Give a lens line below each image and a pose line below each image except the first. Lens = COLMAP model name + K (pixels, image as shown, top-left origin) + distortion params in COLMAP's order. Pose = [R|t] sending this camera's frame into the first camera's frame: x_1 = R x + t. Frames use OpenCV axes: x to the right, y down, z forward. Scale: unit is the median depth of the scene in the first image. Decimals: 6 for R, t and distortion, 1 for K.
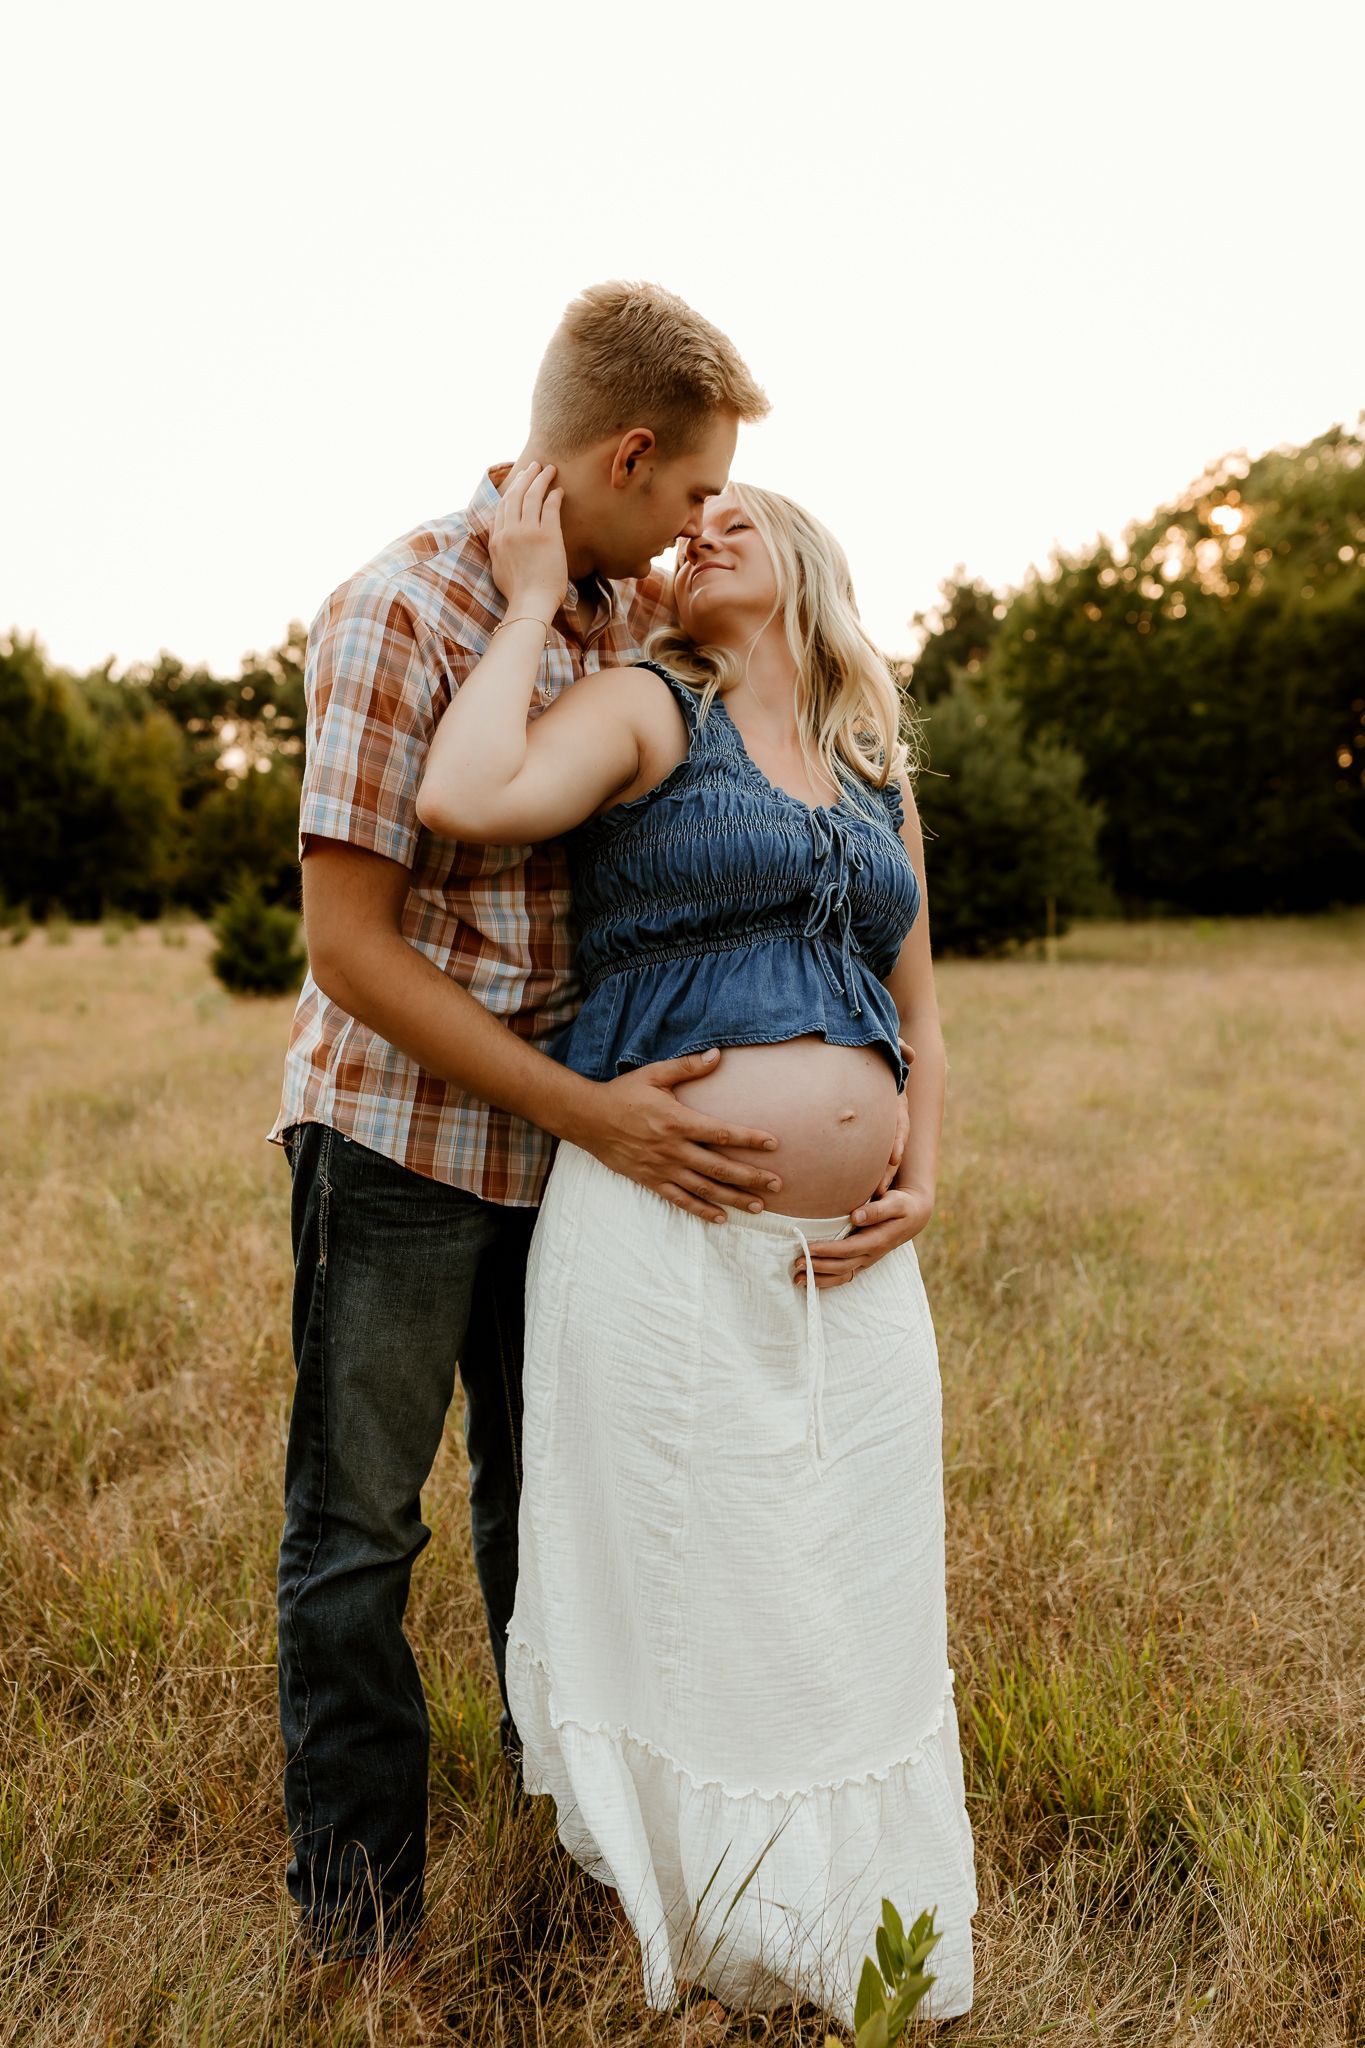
lens RADIAL K [[1963.6, 0, 651.1], [0, 1963.6, 1022.7], [0, 0, 1]] dist [0.006089, 0.000000]
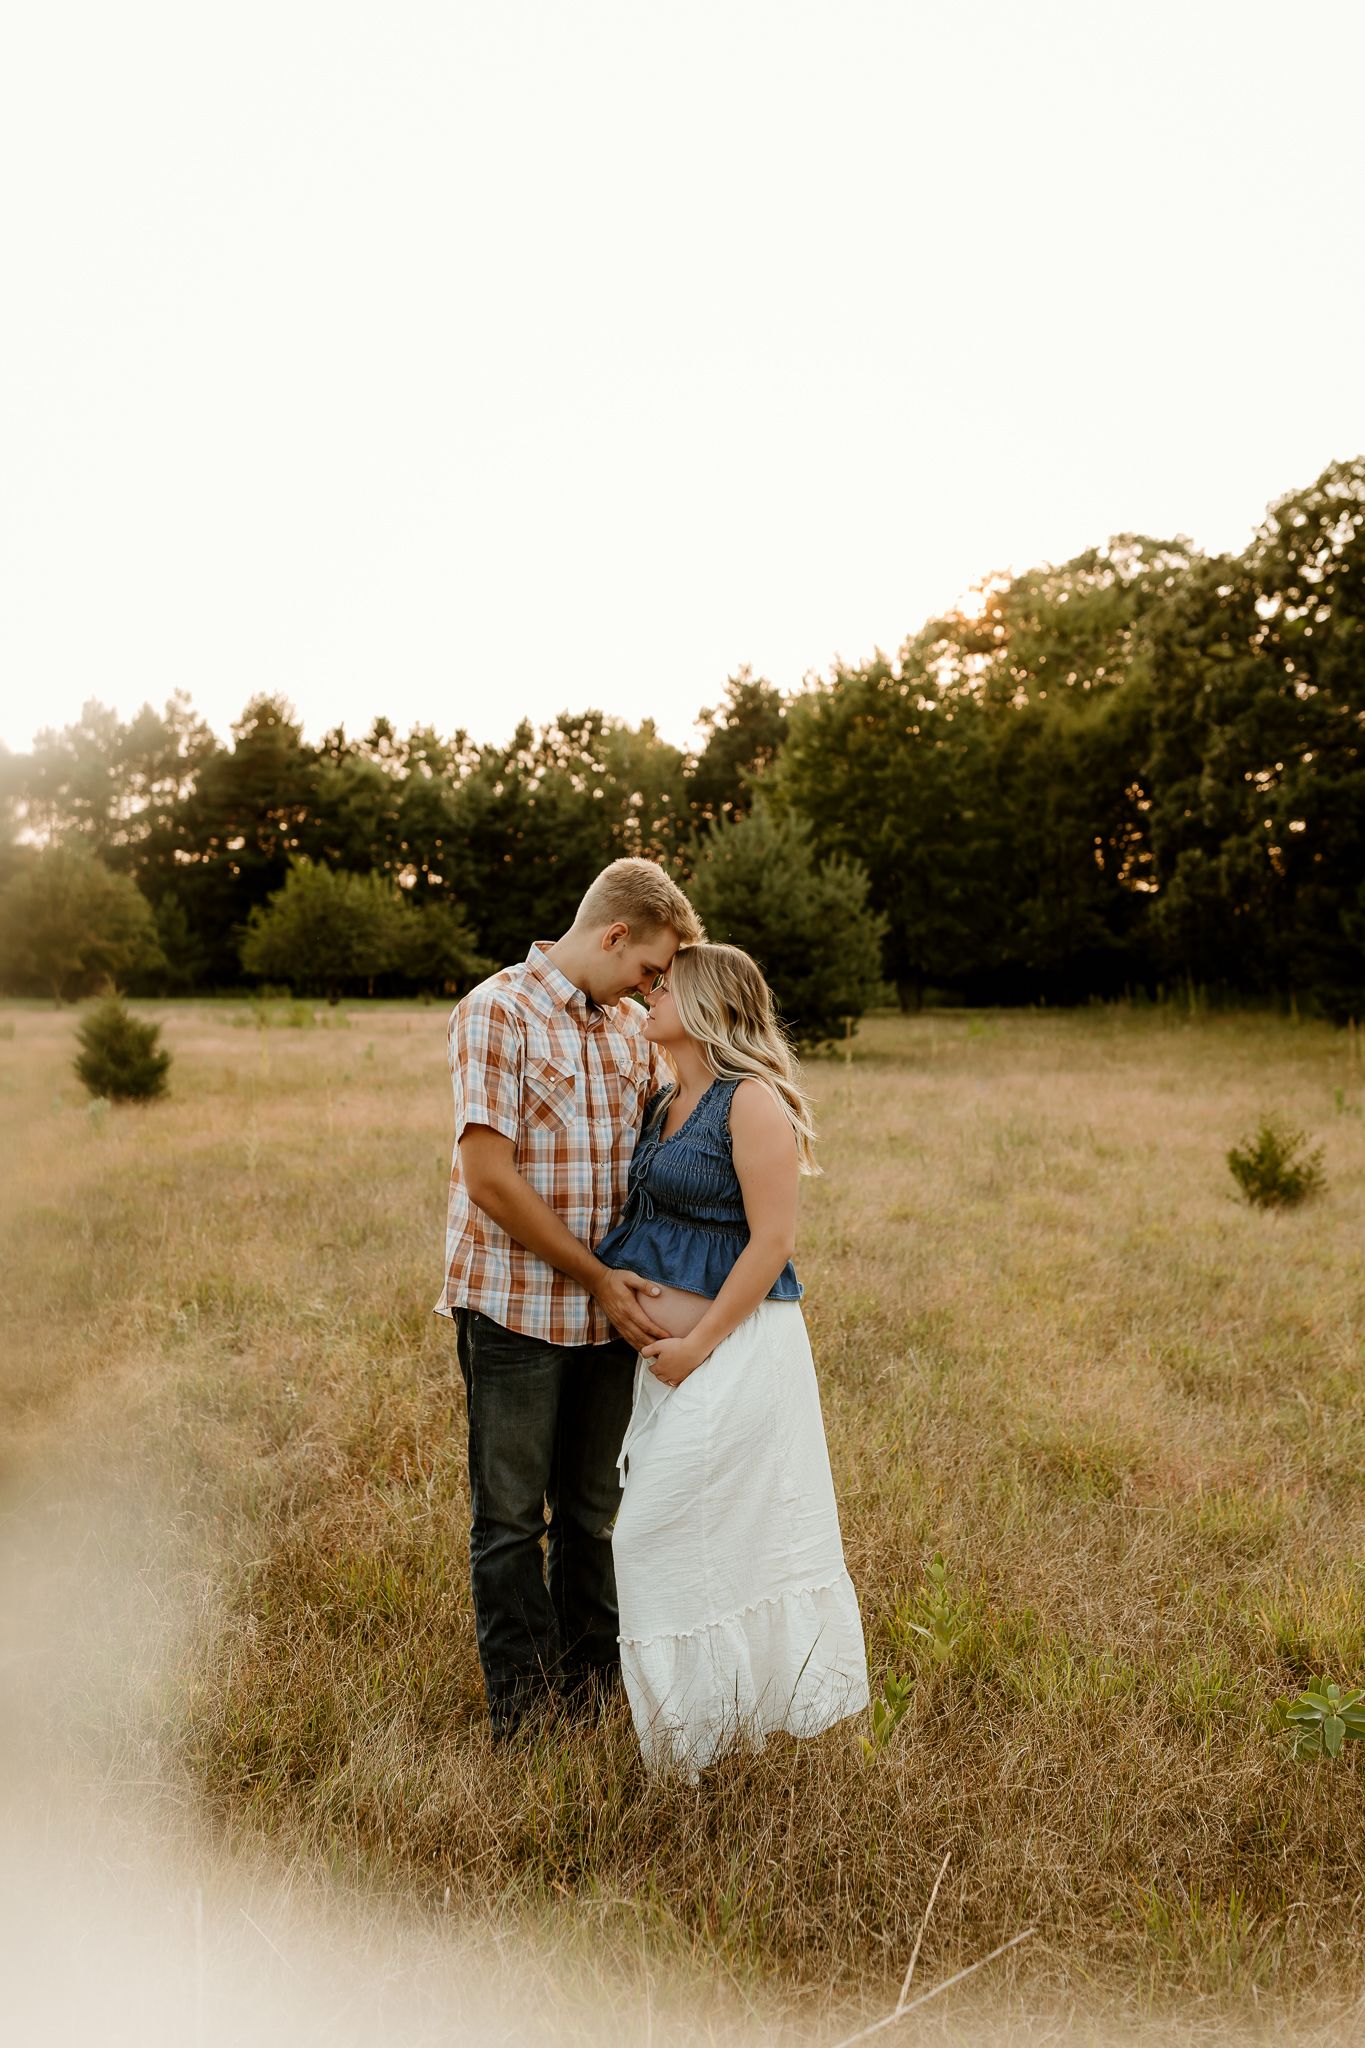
lens RADIAL K [[1963.6, 0, 688.9], [0, 1963.6, 989.3], [0, 0, 1]] dist [0.006089, 0.000000]
pose [[0.991477, 0.006471, 0.130121, -0.033948], [0.000811, 0.998440, -0.055829, -0.016450], [-0.130279, 0.055459, 0.989925, -0.104504]]
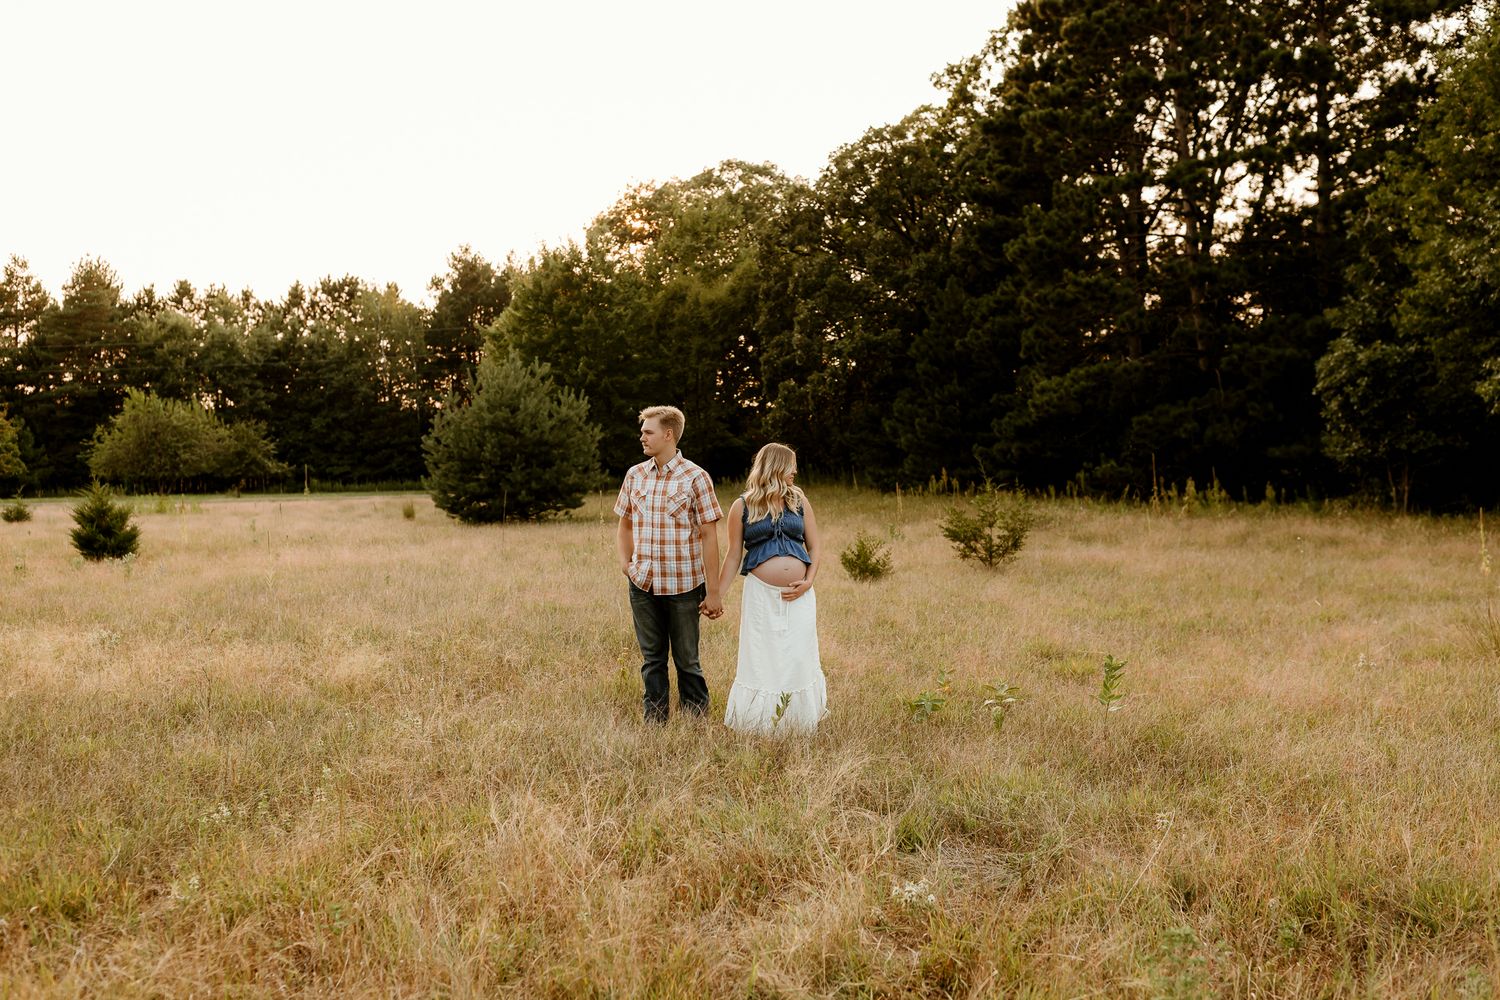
lens RADIAL K [[1432.8, 0, 764.5], [0, 1432.8, 509.0], [0, 0, 1]] dist [0.019904, 0.000000]
pose [[0.930899, -0.024340, 0.364465, -0.138919], [0.037982, 0.998819, -0.030308, -0.000379], [-0.363297, 0.042057, 0.930724, -0.286810]]
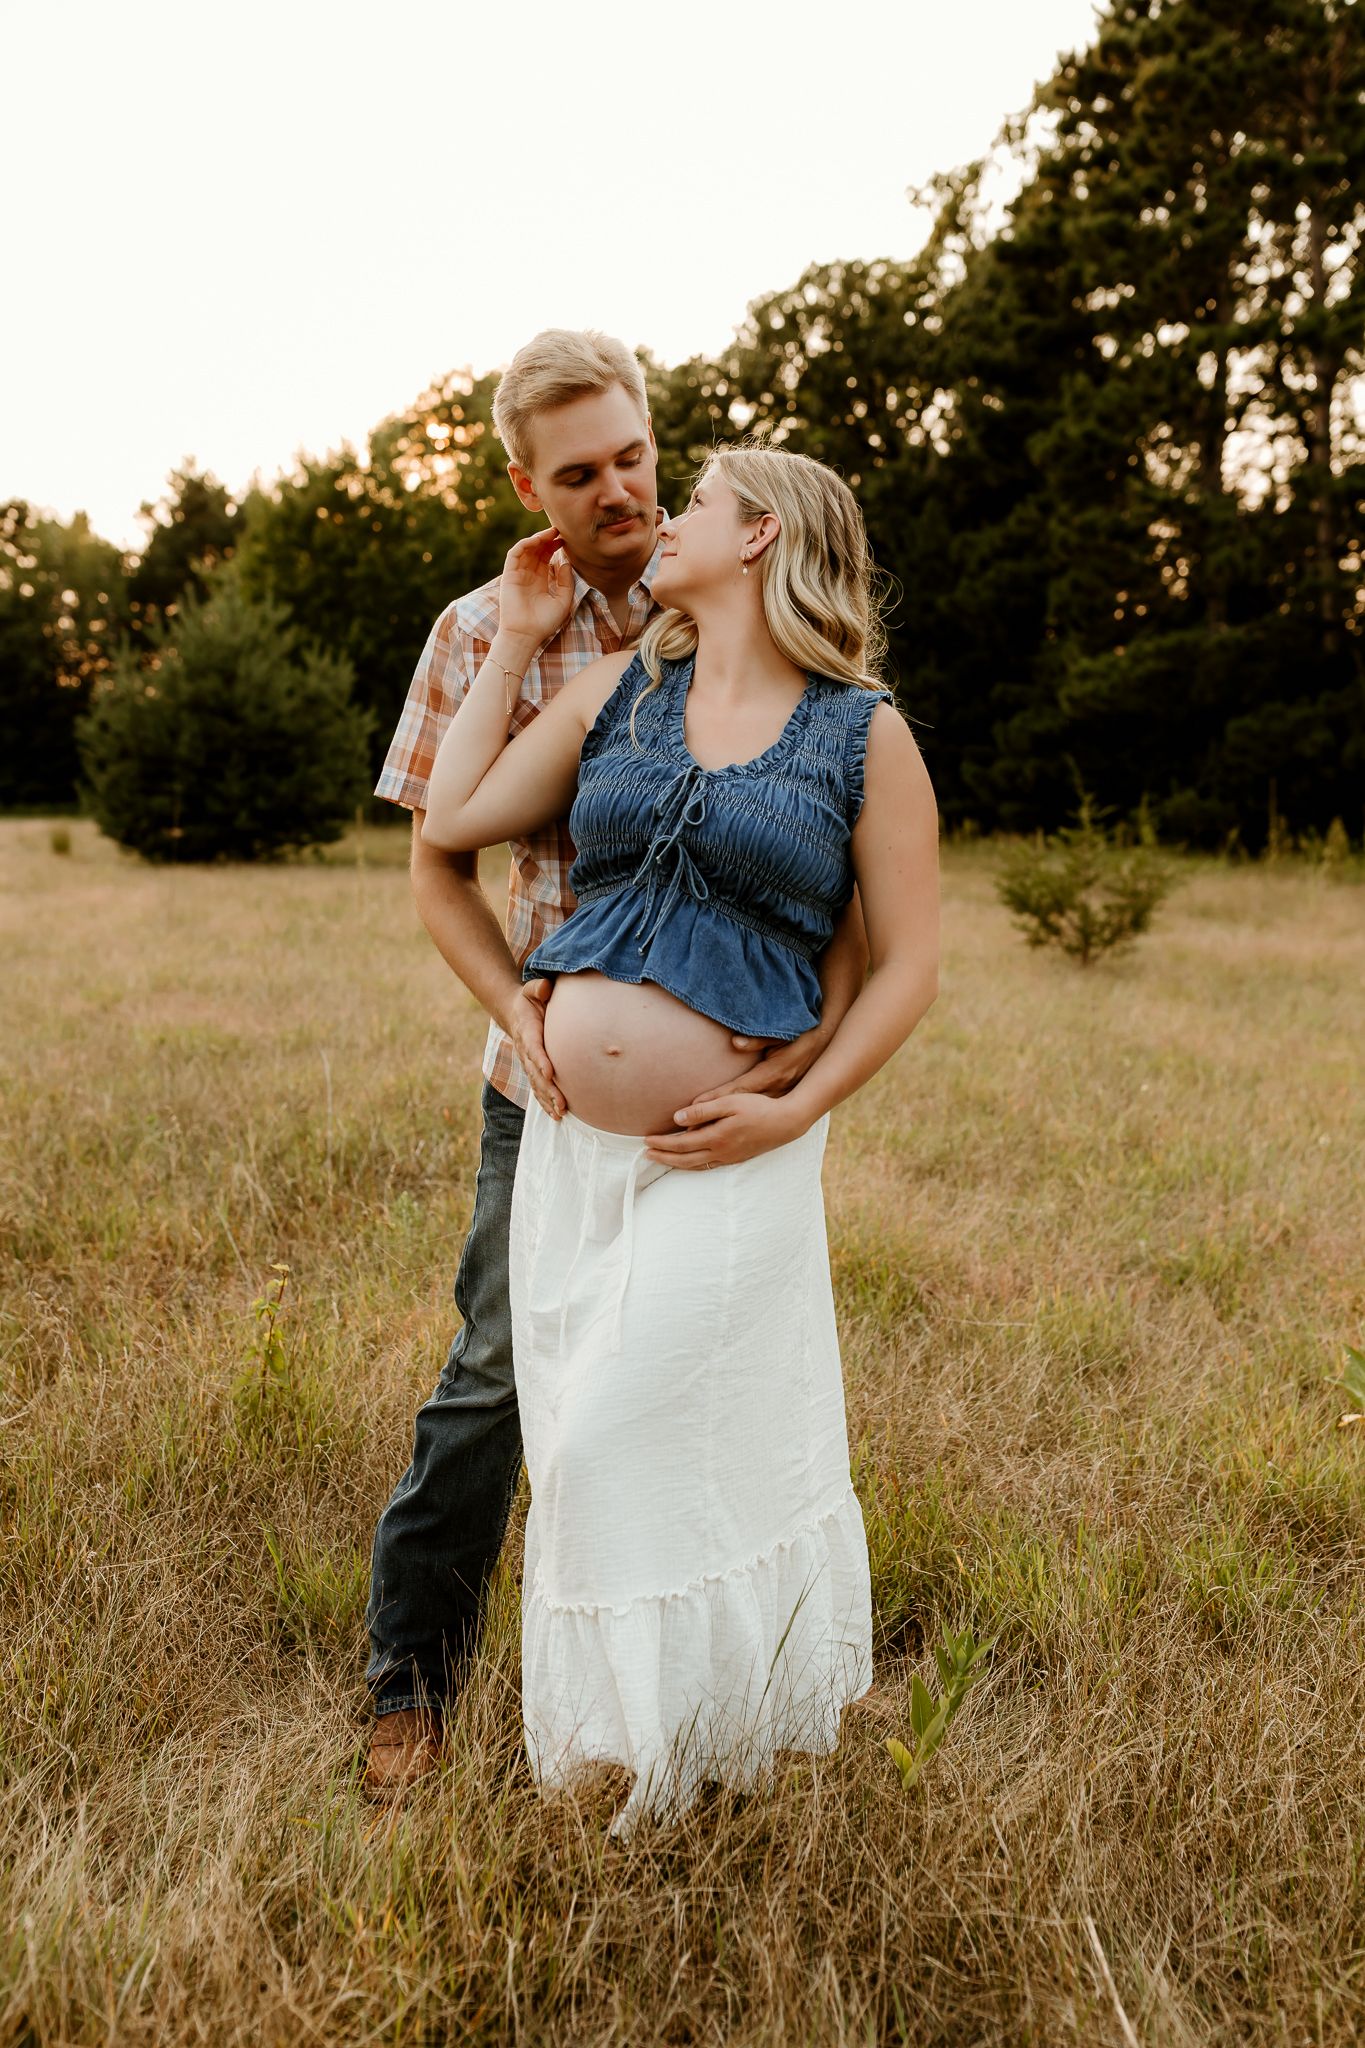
lens RADIAL K [[1963.6, 0, 703.0], [0, 1963.6, 995.8], [0, 0, 1]] dist [0.006089, 0.000000]
pose [[0.914908, -0.028211, 0.402677, -0.047787], [0.013668, 0.999148, 0.038944, -0.002452], [-0.403432, -0.030127, 0.914514, -0.012140]]
